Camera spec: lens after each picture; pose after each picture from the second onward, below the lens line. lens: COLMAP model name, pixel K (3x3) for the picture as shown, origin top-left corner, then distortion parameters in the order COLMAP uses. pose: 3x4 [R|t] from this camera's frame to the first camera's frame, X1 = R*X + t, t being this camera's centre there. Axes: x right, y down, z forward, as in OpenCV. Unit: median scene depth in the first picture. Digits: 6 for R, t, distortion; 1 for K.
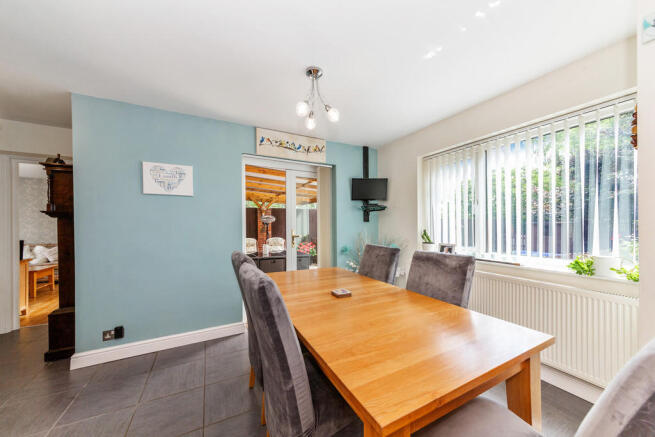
lens RADIAL K [[231.1, 0, 328.8], [0, 231.1, 223.1], [0, 0, 1]] dist [0.001152, 0.000163]
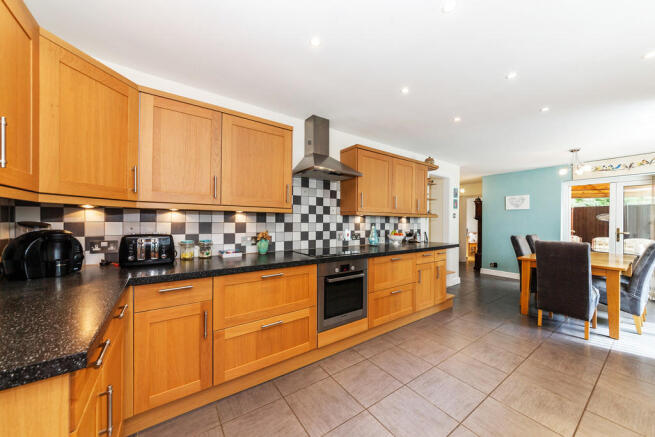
lens RADIAL K [[231.1, 0, 328.8], [0, 231.1, 223.1], [0, 0, 1]] dist [0.001152, 0.000163]
pose [[0.132712, 0.007886, -0.991123, 1.208786], [-0.011536, 0.999913, 0.006411, 0.011823], [0.991088, 0.010583, 0.132791, -1.027437]]
